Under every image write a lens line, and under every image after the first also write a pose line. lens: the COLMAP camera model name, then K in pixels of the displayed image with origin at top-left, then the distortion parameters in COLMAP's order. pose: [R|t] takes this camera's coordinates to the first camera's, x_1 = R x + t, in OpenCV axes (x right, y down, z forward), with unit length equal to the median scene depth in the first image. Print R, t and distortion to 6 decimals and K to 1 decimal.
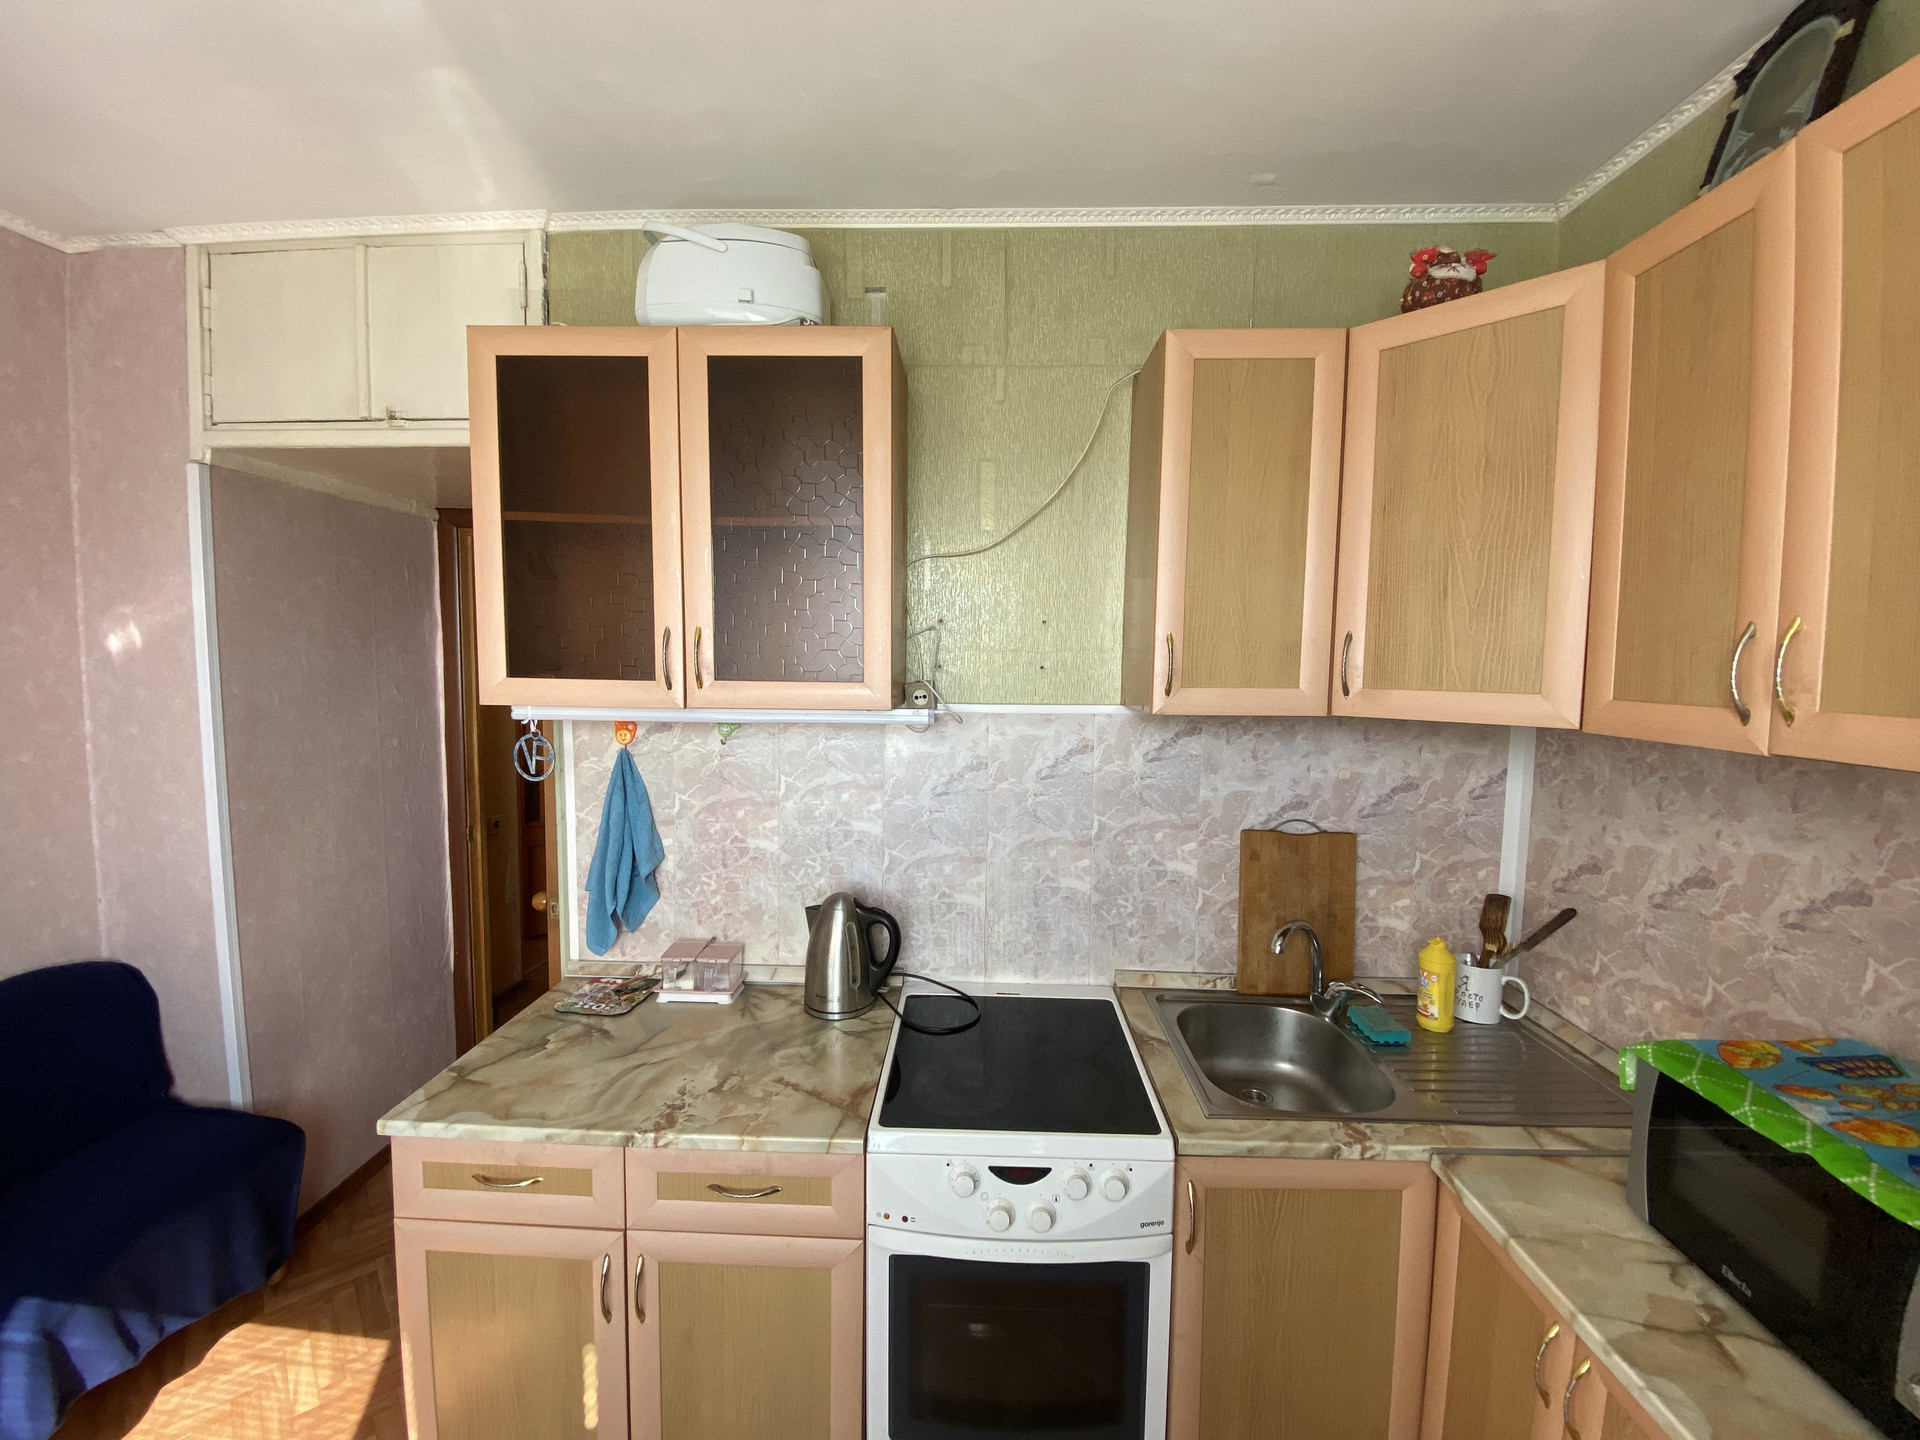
lens RADIAL K [[768.3, 0, 964.7], [0, 768.3, 686.1], [0, 0, 1]] dist [0.002684, -0.000133]
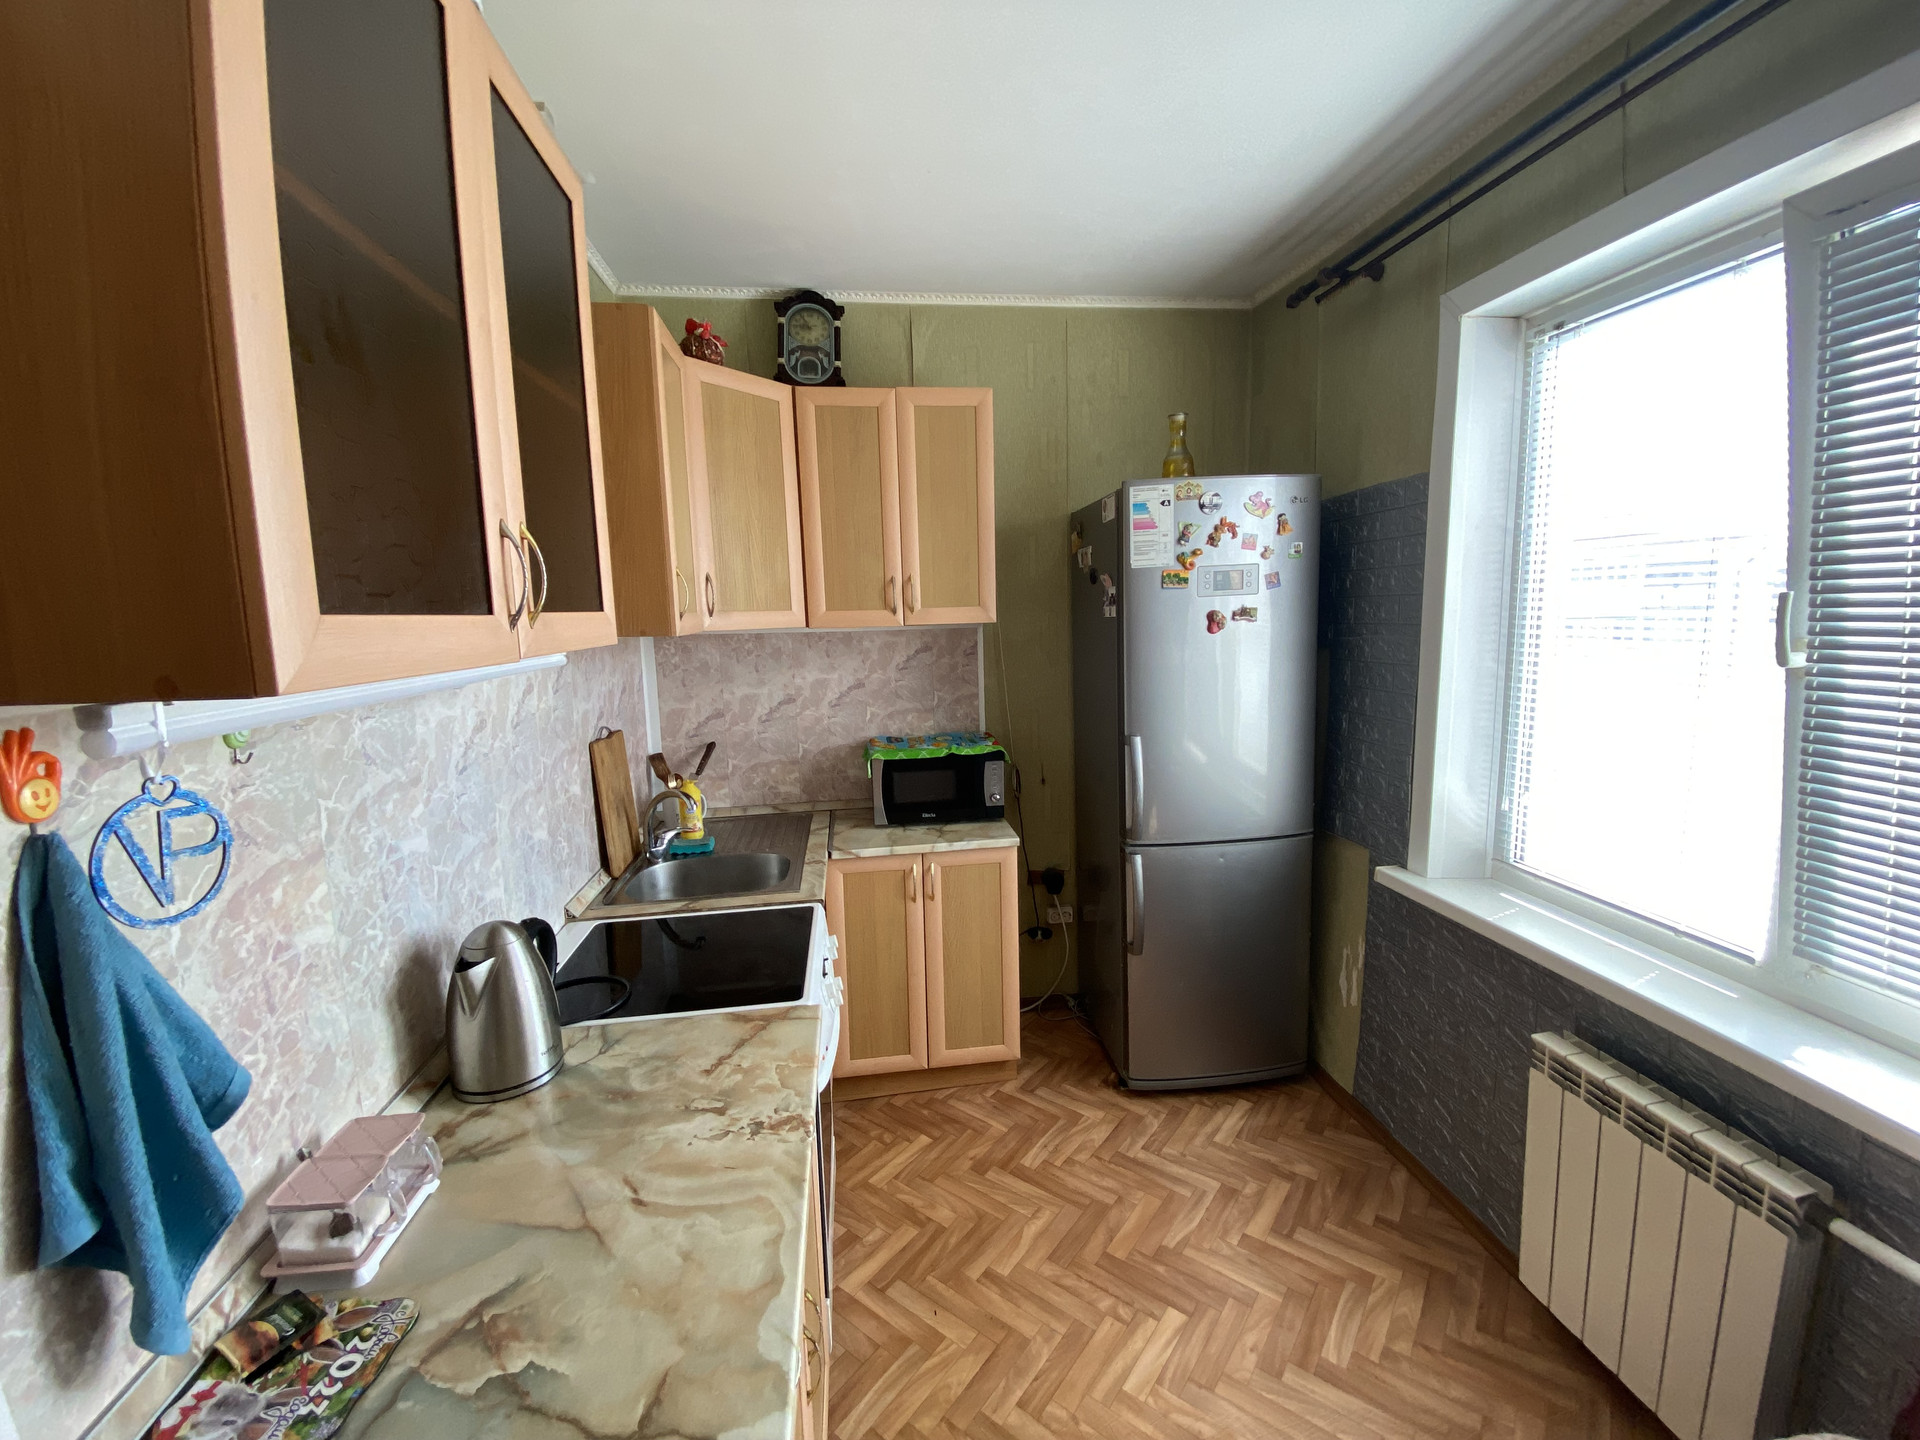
lens RADIAL K [[768.3, 0, 964.7], [0, 768.3, 686.1], [0, 0, 1]] dist [0.002684, -0.000133]
pose [[-0.157390, -0.111316, 0.981243, -1.004456], [0.050301, 0.991433, 0.120540, -0.008193], [-0.986255, 0.068330, -0.150442, 0.751467]]
